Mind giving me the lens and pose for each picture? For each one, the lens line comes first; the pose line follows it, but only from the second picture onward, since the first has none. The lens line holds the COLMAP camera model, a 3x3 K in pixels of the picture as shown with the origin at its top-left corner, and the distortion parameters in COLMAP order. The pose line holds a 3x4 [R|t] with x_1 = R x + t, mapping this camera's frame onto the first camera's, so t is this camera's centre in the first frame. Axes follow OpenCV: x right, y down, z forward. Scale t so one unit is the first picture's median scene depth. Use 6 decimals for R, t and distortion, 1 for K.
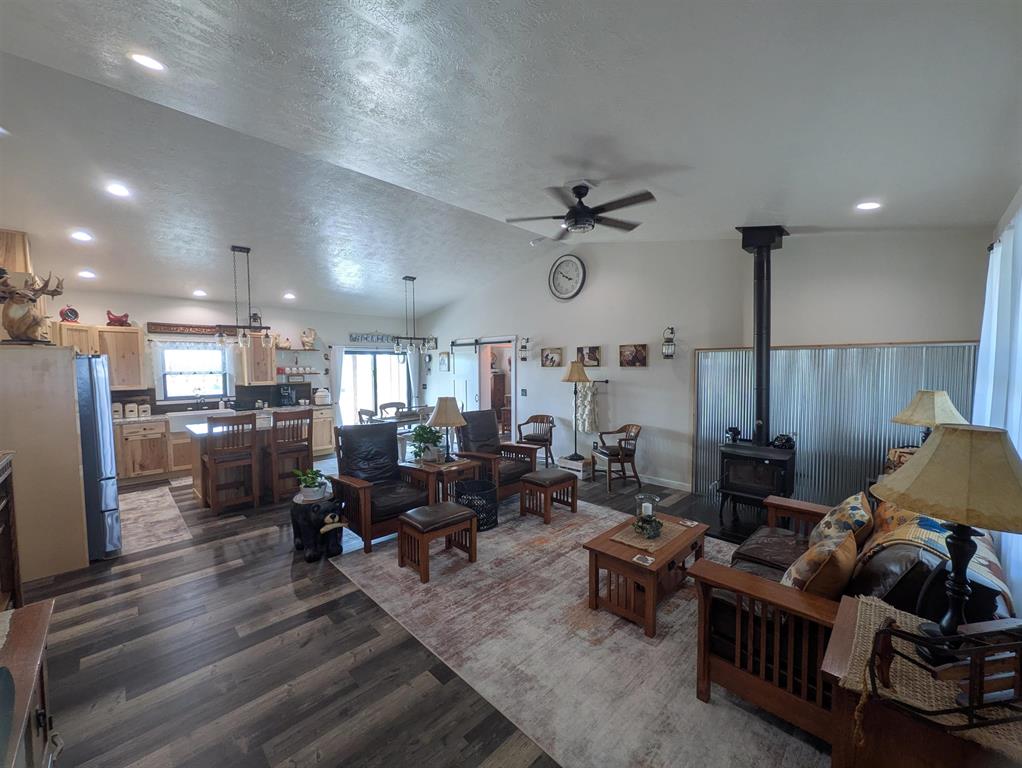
lens RADIAL K [[406.2, 0, 511.0], [0, 406.2, 384.0], [0, 0, 1]] dist [-0.000486, -0.000047]
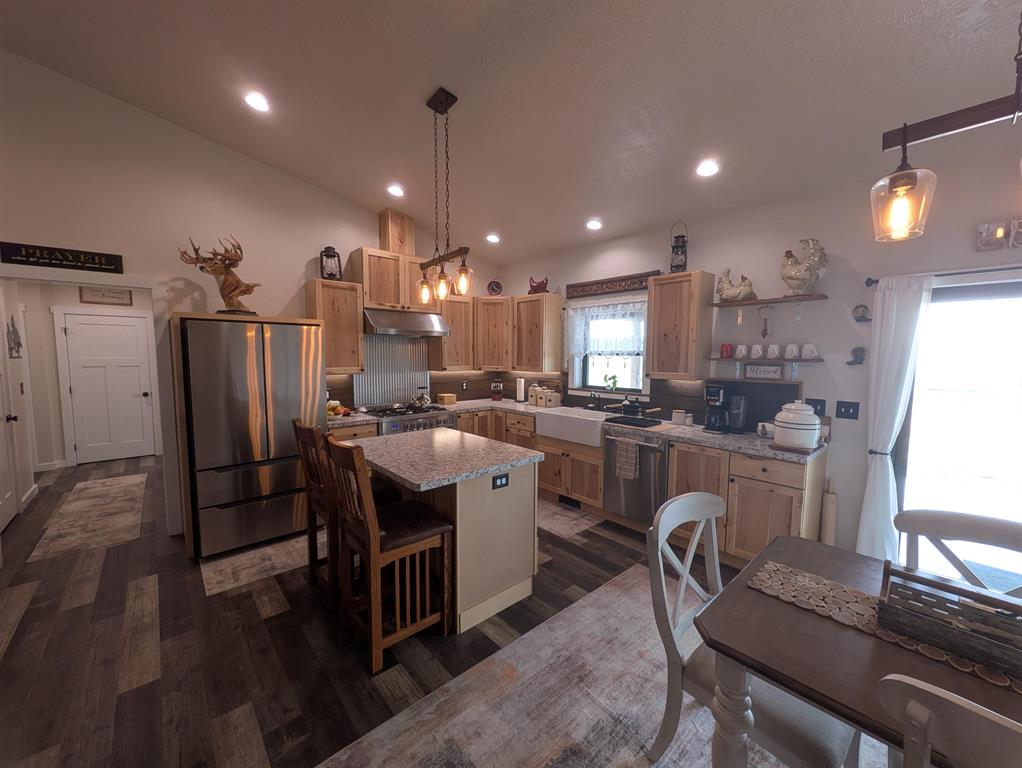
lens RADIAL K [[406.2, 0, 511.0], [0, 406.2, 384.0], [0, 0, 1]] dist [-0.000486, -0.000047]
pose [[-0.061960, 0.084313, -0.994511, -0.108325], [-0.051442, 0.994831, 0.087545, -0.026566], [0.996752, 0.056584, -0.057303, 0.879860]]
